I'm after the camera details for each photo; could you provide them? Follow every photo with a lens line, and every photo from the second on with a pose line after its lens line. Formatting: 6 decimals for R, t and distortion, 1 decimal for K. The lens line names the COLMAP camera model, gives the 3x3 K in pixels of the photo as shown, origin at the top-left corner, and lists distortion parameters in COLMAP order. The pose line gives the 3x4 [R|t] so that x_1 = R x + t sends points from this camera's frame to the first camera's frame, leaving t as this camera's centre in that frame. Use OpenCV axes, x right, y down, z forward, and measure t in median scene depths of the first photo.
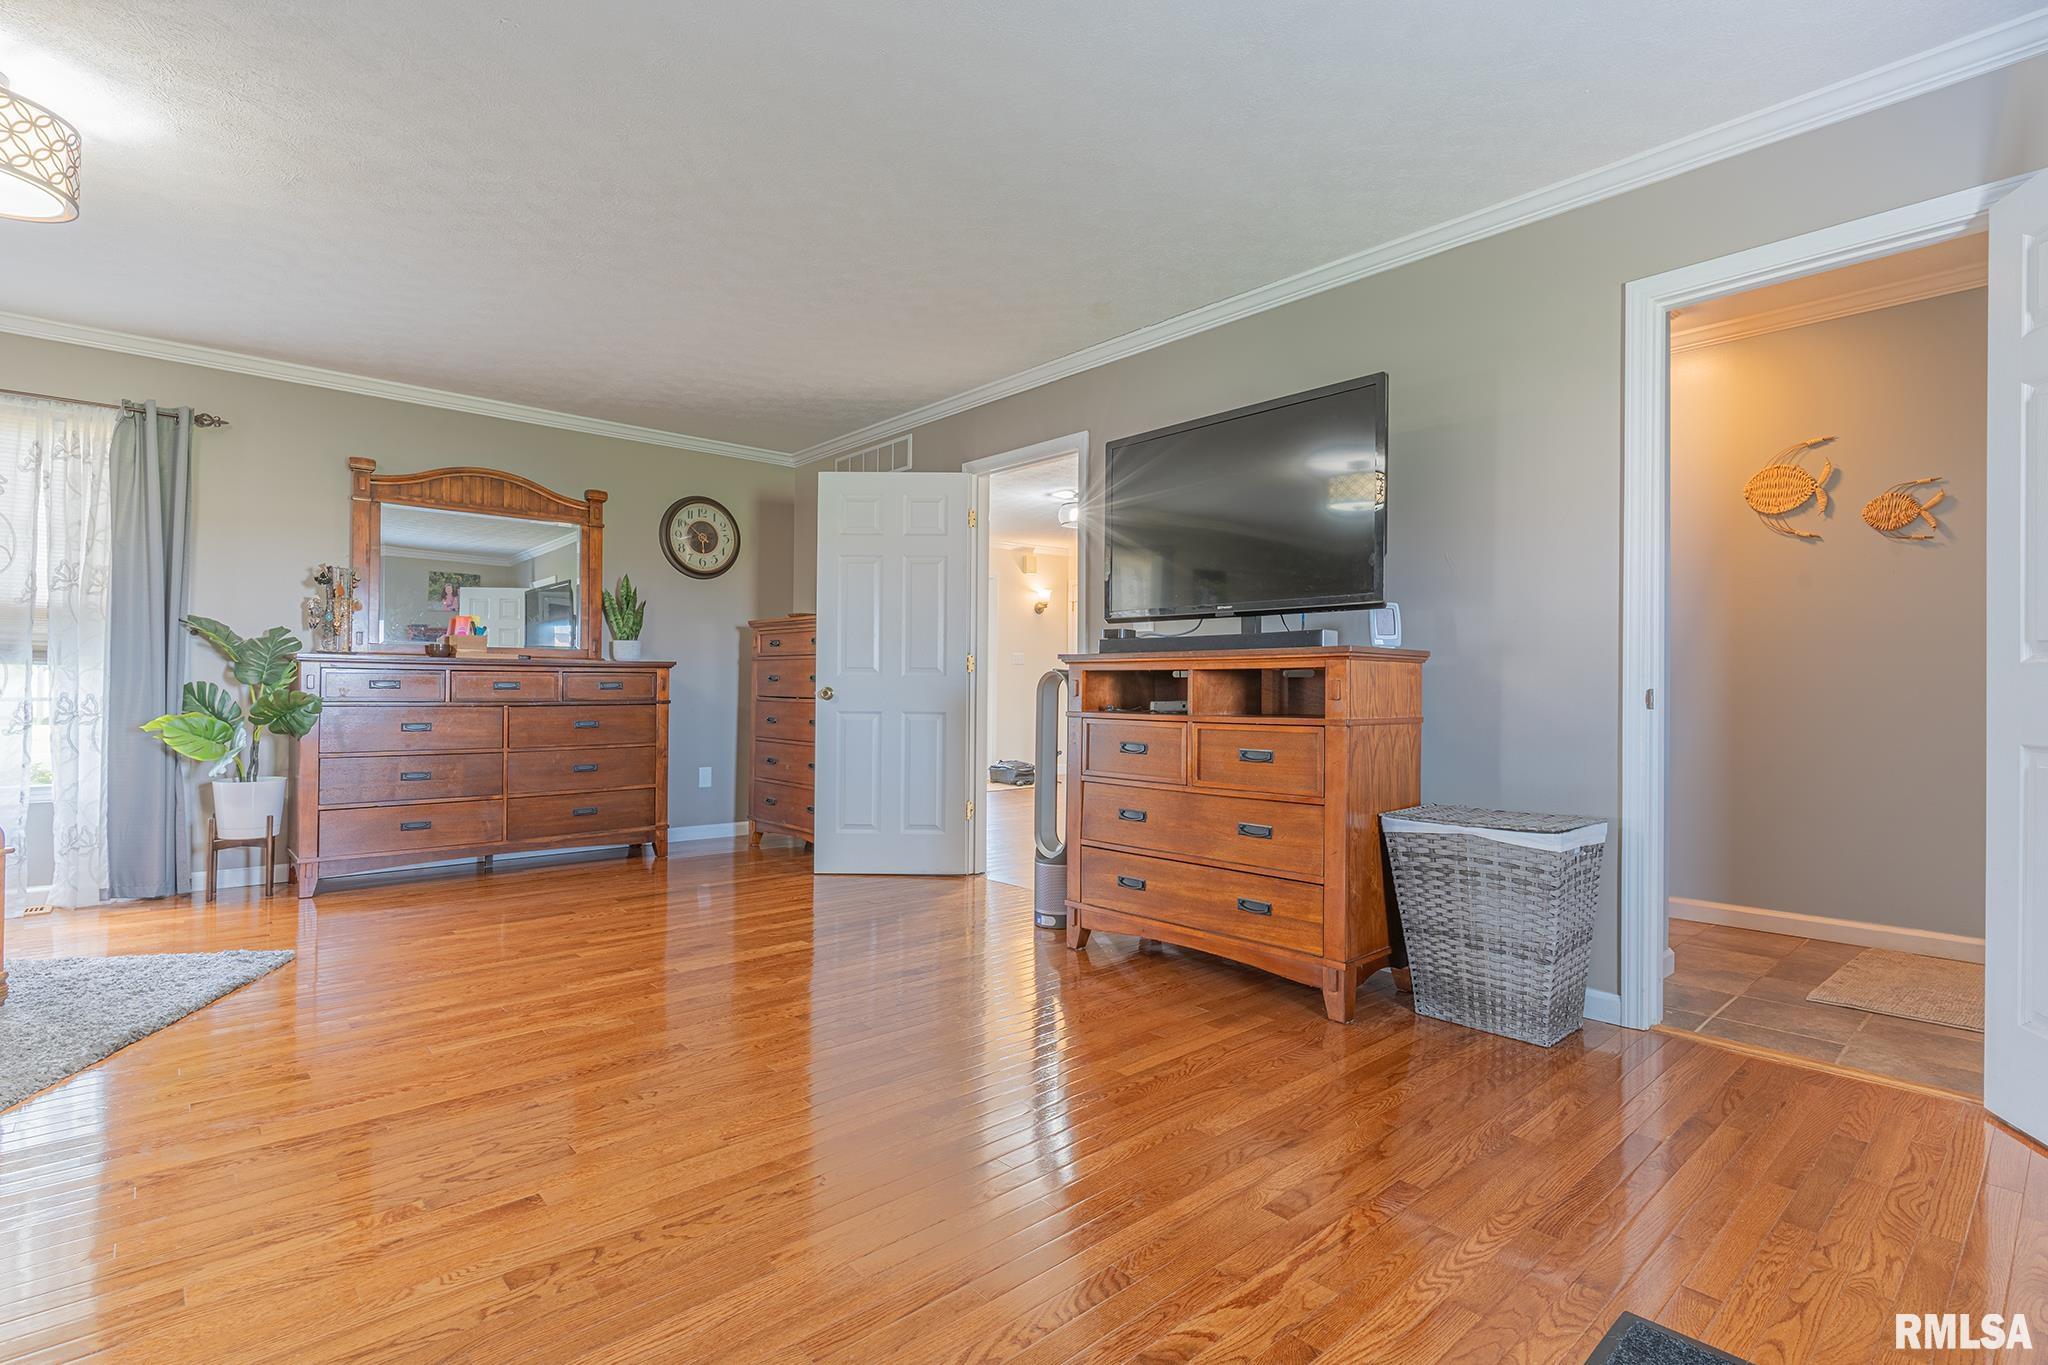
lens RADIAL K [[964.9, 0, 1017.3], [0, 964.9, 695.8], [0, 0, 1]] dist [0.001746, -0.000063]
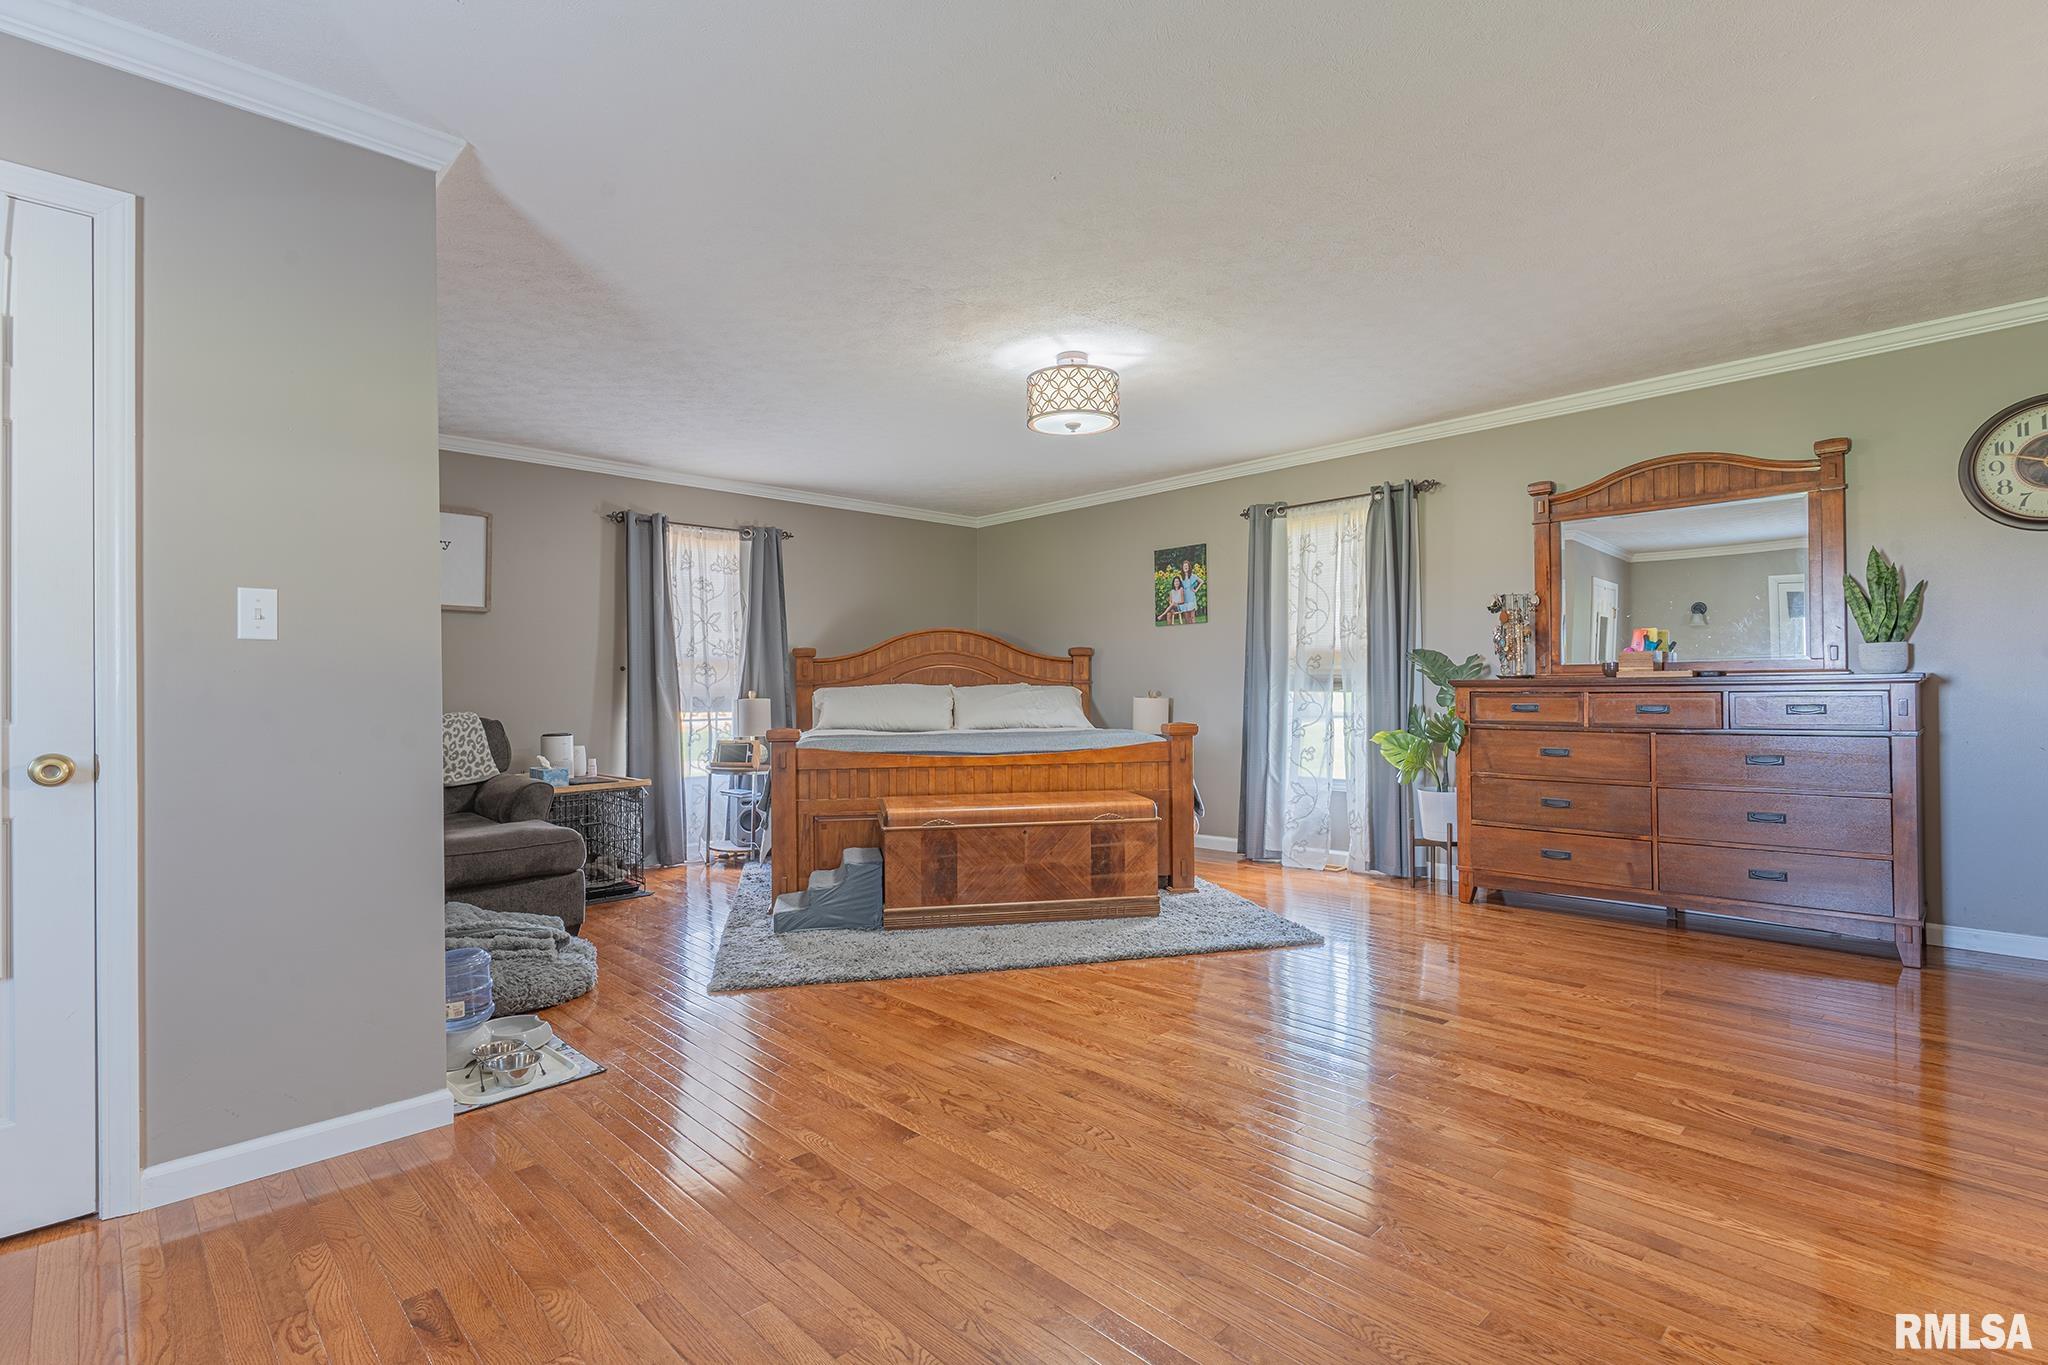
lens RADIAL K [[964.9, 0, 1017.7], [0, 964.9, 674.3], [0, 0, 1]] dist [0.001746, -0.000063]
pose [[0.045260, -0.018922, -0.998796, 0.304872], [0.006641, 0.999804, -0.018640, -0.029279], [0.998953, -0.005790, 0.045377, 0.401007]]
